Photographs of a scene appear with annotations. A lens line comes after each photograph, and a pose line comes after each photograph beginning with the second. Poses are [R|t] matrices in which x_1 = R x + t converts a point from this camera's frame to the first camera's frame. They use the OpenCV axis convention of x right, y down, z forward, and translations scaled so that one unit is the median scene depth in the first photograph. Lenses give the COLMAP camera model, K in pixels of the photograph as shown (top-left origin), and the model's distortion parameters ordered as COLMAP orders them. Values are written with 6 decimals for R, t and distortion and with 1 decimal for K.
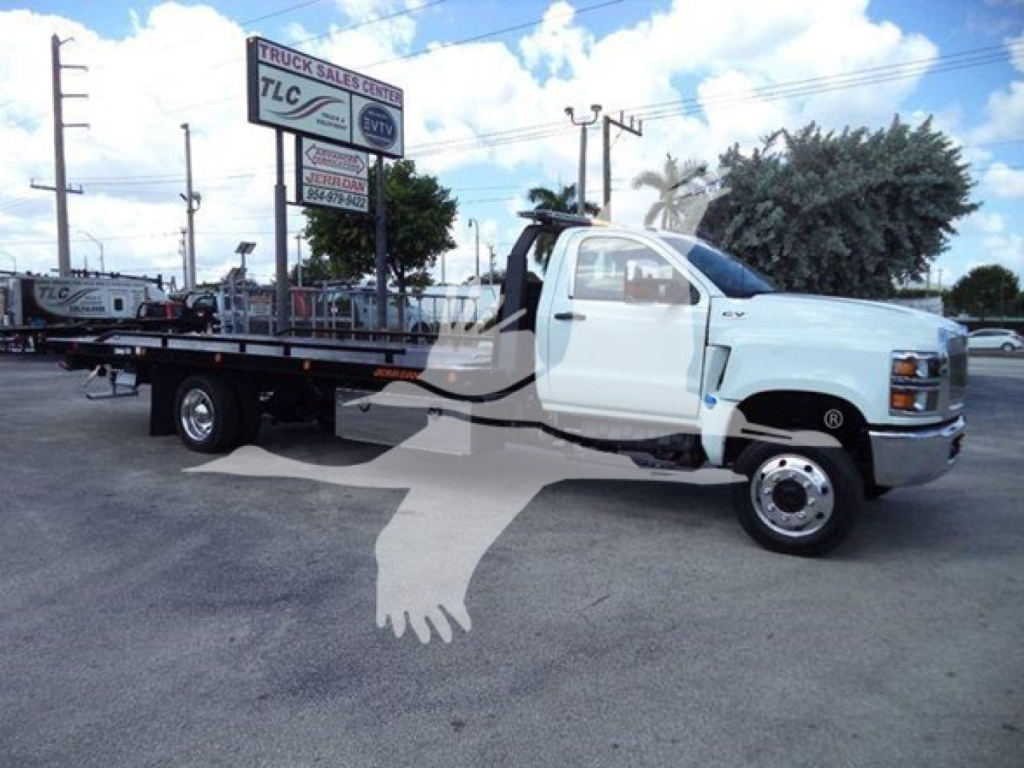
lens RADIAL K [[788.5, 0, 520.5], [0, 788.5, 380.0], [0, 0, 1]] dist [-0.006885, -0.018869]
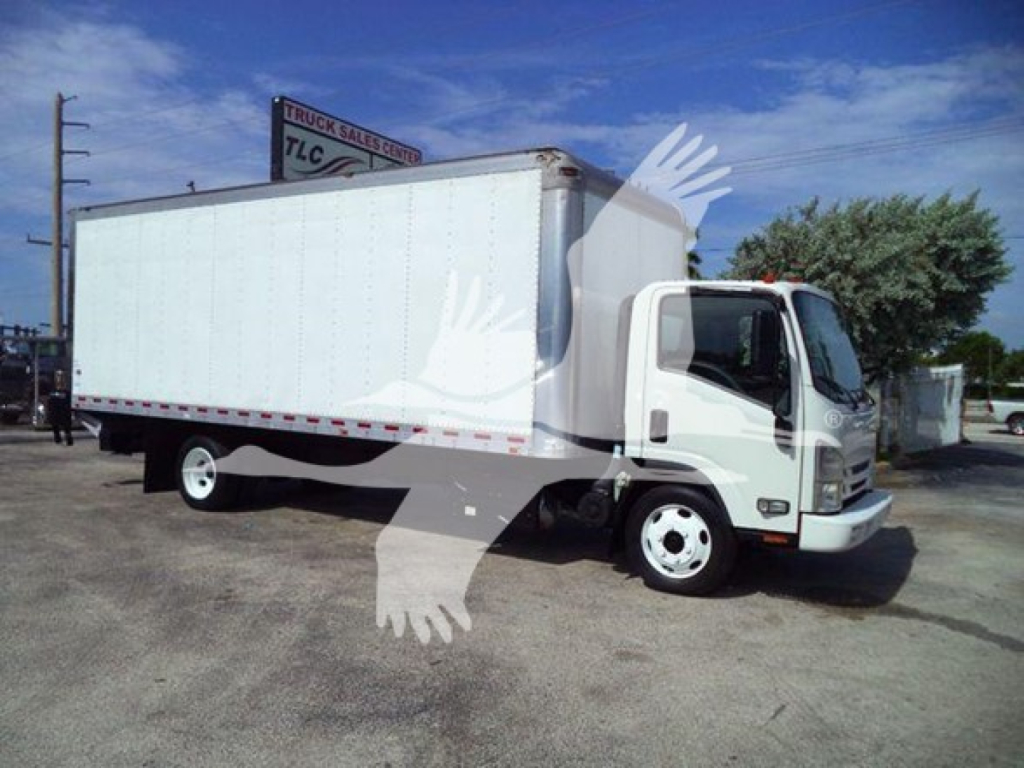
lens RADIAL K [[788.5, 0, 514.6], [0, 788.5, 385.0], [0, 0, 1]] dist [-0.006885, -0.018869]
pose [[0.999825, 0.012165, 0.014198, -0.045773], [-0.011151, 0.997527, -0.069396, -0.004813], [-0.015007, 0.069226, 0.997488, 0.021446]]
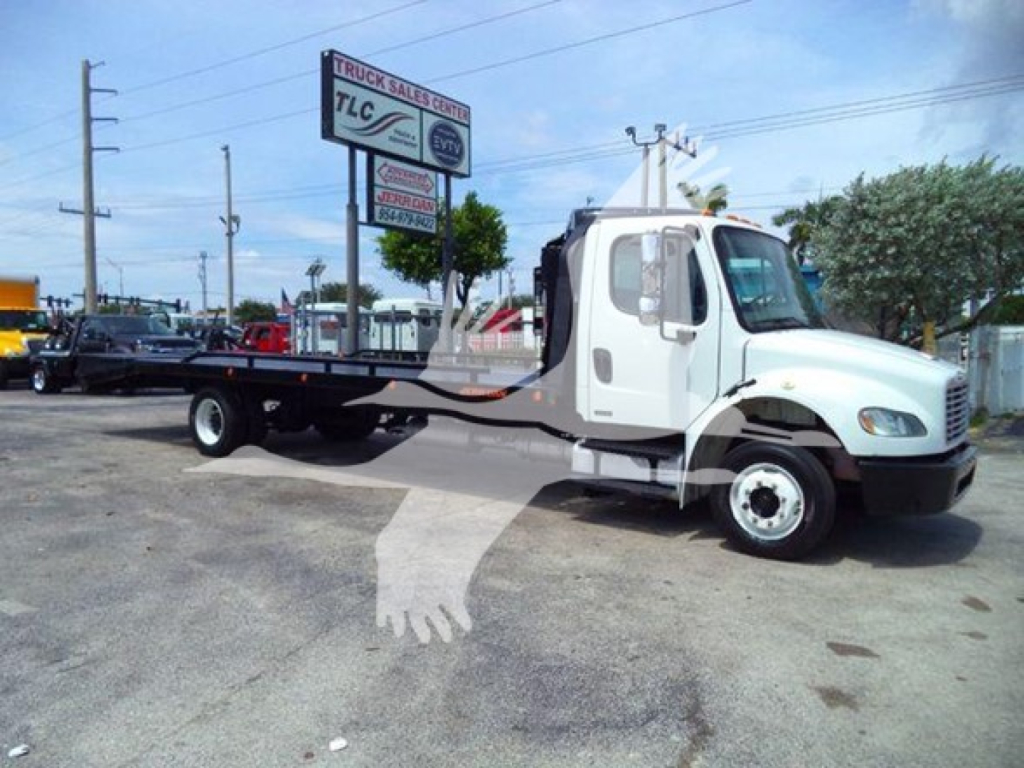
lens RADIAL K [[788.5, 0, 513.1], [0, 788.5, 384.5], [0, 0, 1]] dist [-0.006885, -0.018869]
pose [[0.999874, 0.003732, -0.015439, -0.089308], [-0.004140, 0.999641, -0.026453, -0.004297], [0.015335, 0.026513, 0.999531, 0.050502]]
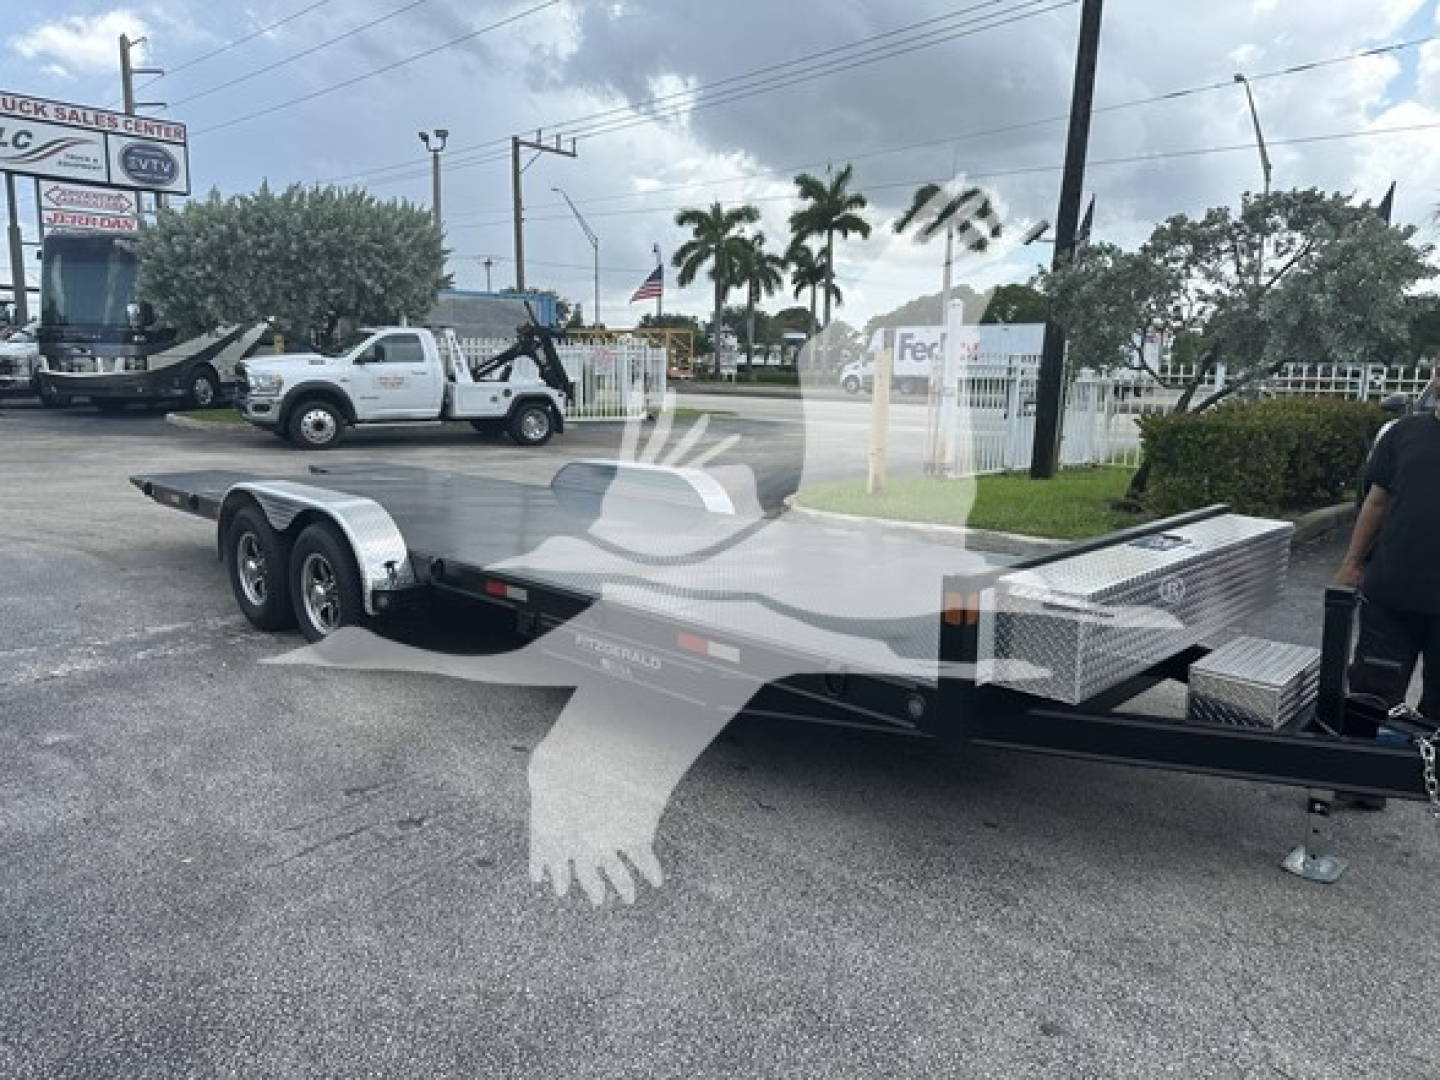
lens RADIAL K [[1015.8, 0, 732.0], [0, 1015.8, 539.8], [0, 0, 1]] dist [0.030991, -0.005224]
pose [[0.985165, 0.038144, -0.167315, 0.863751], [-0.023395, 0.995734, 0.089256, 0.029014], [0.170006, -0.084018, 0.981855, -0.242944]]
